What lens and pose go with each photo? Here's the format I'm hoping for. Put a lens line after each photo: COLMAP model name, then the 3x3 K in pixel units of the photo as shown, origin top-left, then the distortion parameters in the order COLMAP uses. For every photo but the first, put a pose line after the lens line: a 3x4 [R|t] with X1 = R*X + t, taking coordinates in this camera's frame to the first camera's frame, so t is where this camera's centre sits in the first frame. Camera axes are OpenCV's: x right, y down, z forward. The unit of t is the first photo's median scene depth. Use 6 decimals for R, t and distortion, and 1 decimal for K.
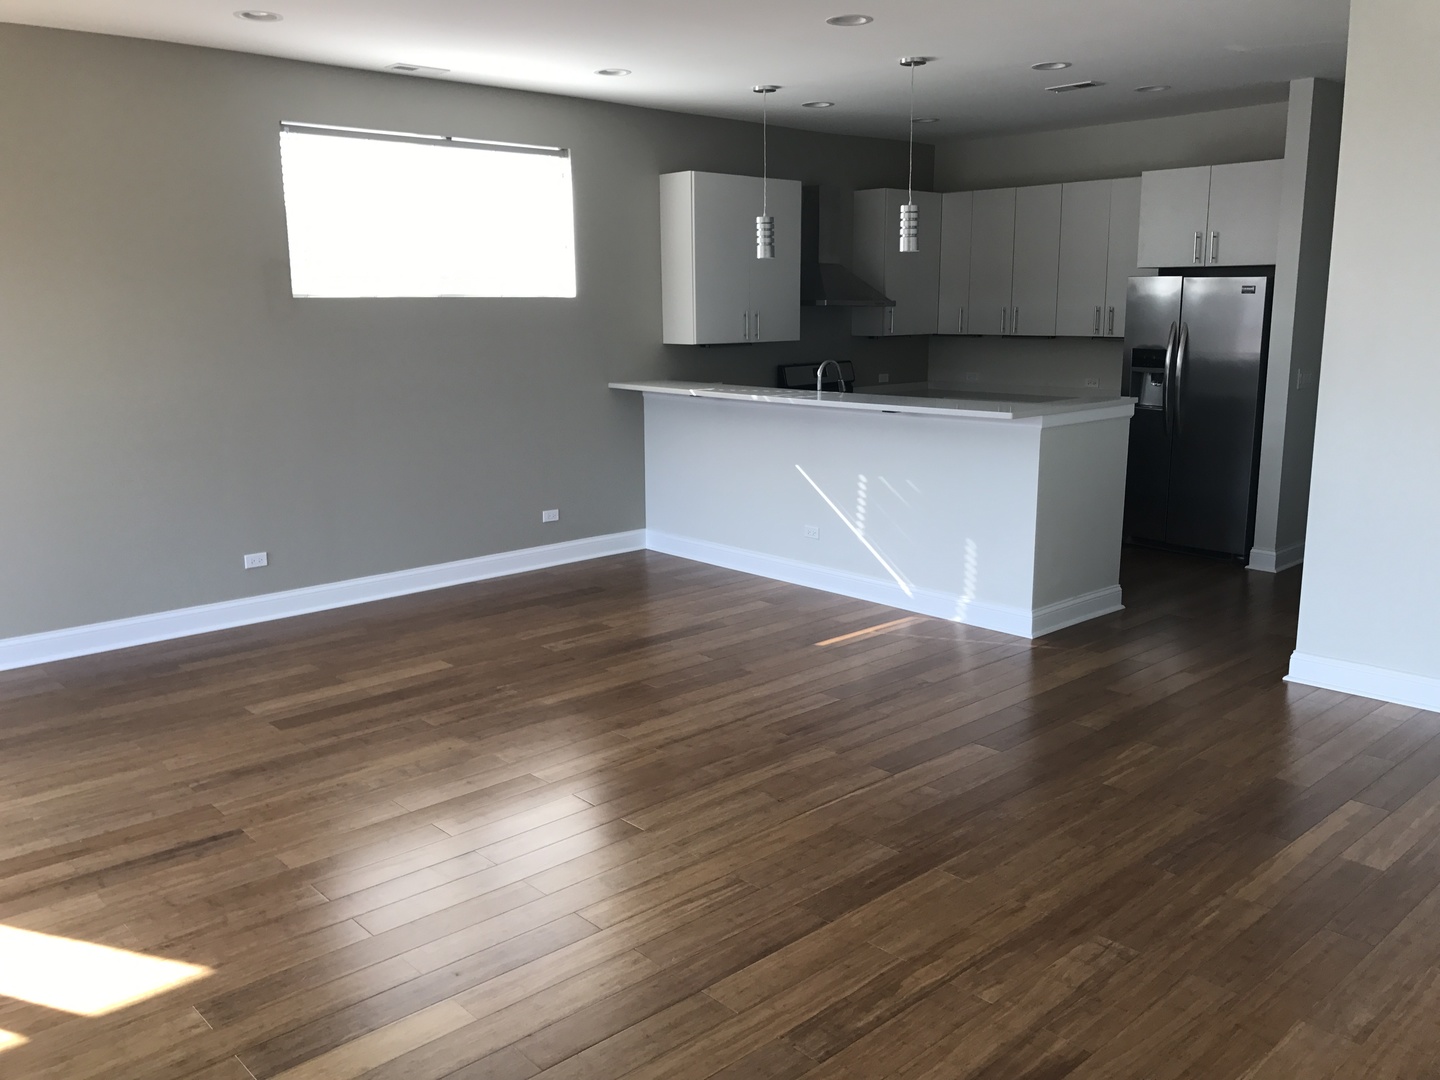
lens RADIAL K [[1184.0, 0, 720.7], [0, 1184.0, 539.3], [0, 0, 1]] dist [0.017245, -0.023544]
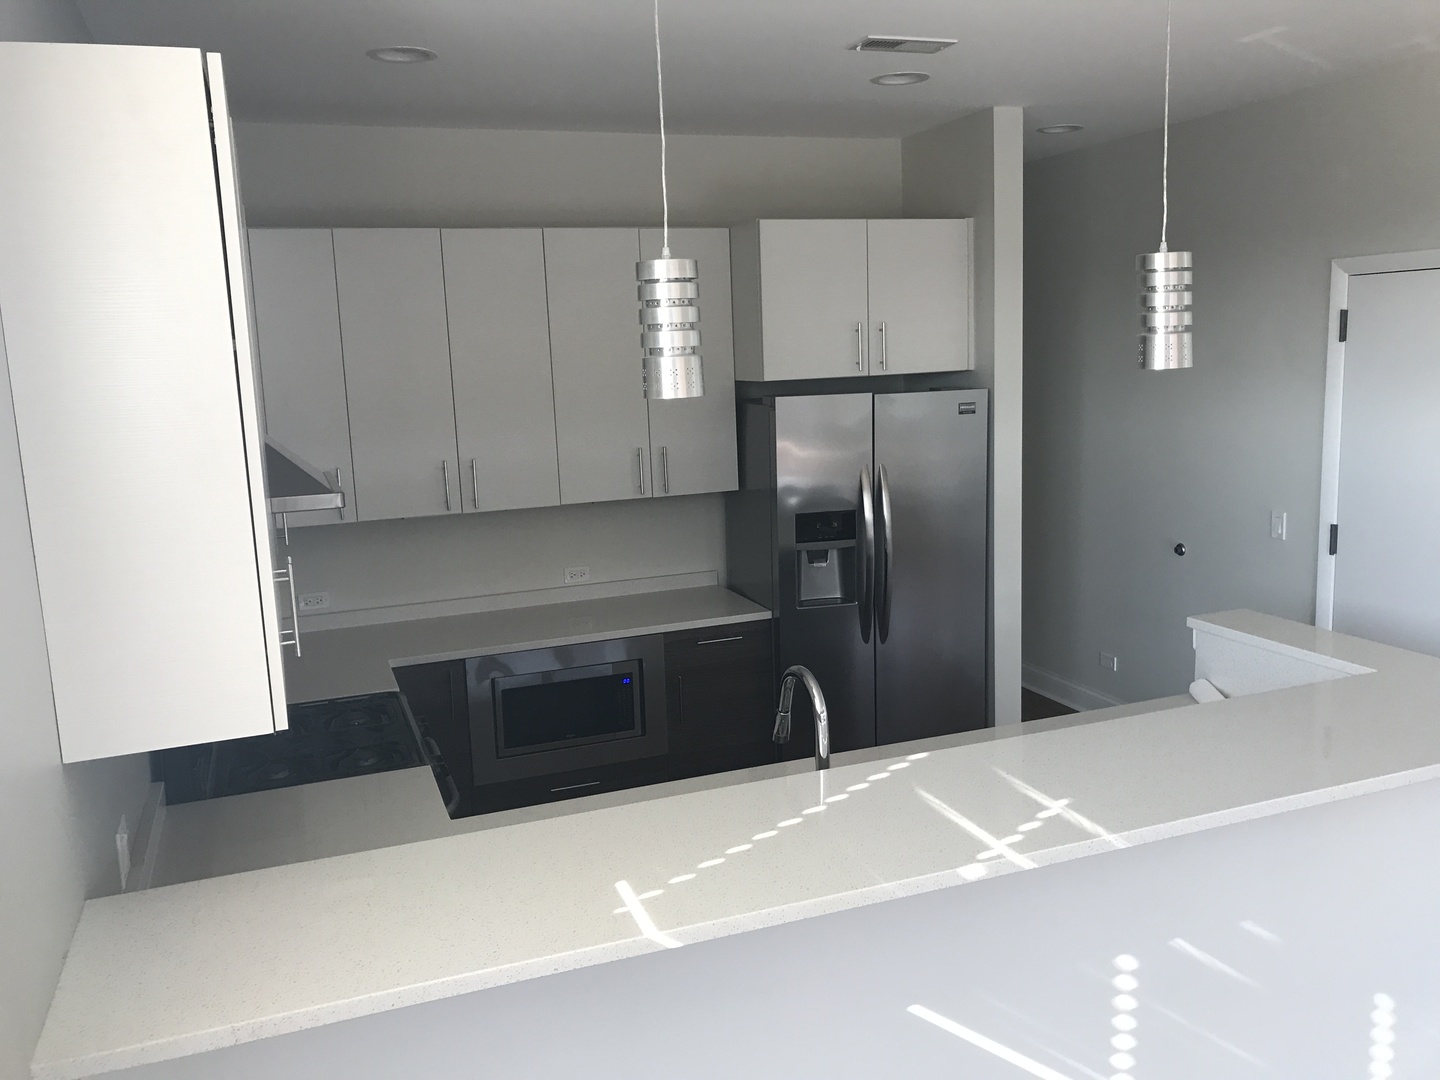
lens RADIAL K [[1184.0, 0, 716.1], [0, 1184.0, 539.5], [0, 0, 1]] dist [0.017245, -0.023544]
pose [[0.389863, -0.157454, 0.907312, -0.247764], [0.219332, 0.972796, 0.074573, -0.235258], [-0.894371, 0.169930, 0.413792, 0.923463]]
